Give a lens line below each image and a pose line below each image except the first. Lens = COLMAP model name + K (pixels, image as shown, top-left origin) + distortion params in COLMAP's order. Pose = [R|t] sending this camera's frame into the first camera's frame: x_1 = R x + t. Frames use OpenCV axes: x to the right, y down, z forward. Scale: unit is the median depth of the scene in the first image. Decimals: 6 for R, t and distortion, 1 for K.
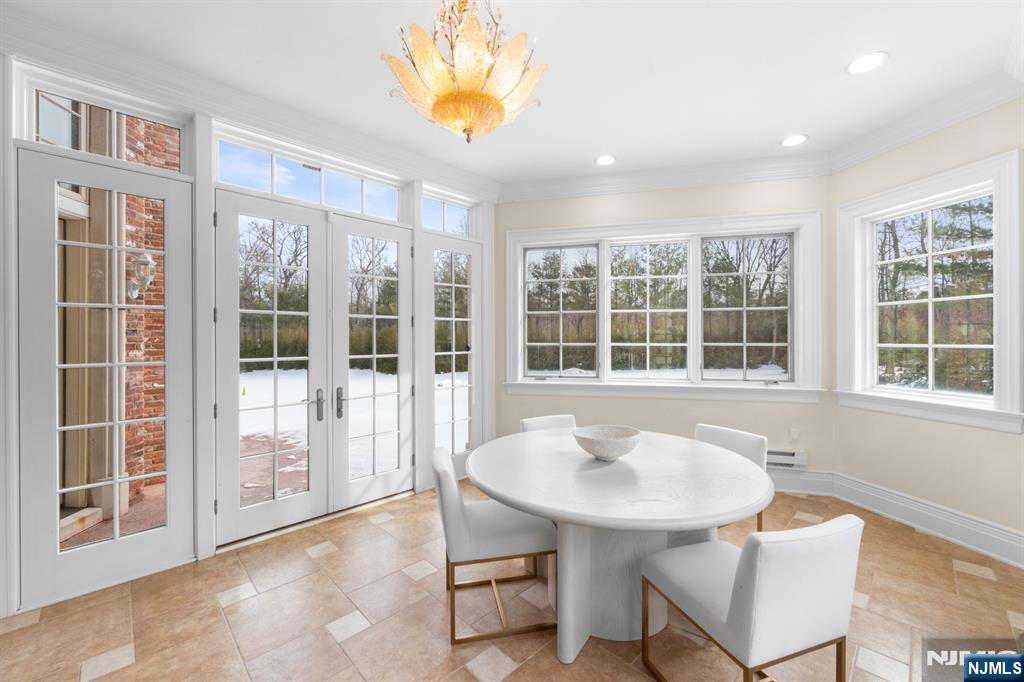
lens RADIAL K [[406.2, 0, 513.3], [0, 406.2, 339.7], [0, 0, 1]] dist [-0.001795, -0.000582]
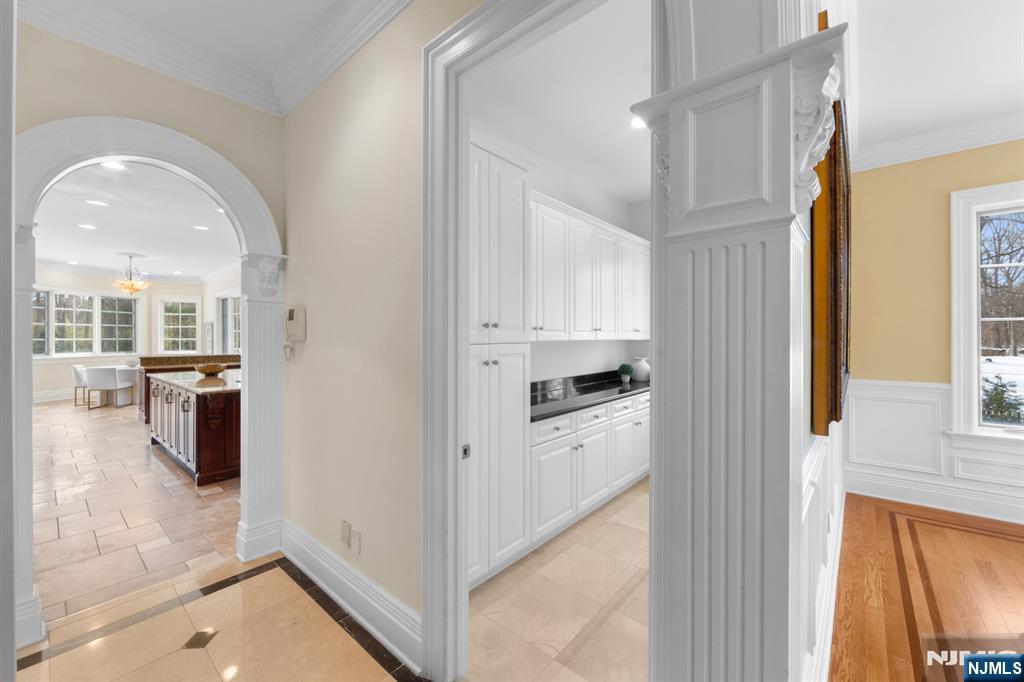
lens RADIAL K [[406.2, 0, 504.9], [0, 406.2, 336.0], [0, 0, 1]] dist [-0.001795, -0.000582]
pose [[-0.076047, 0.005483, 0.997089, -2.248122], [0.001369, 0.999985, -0.005395, 0.007547], [-0.997103, 0.000955, -0.076054, -1.299056]]
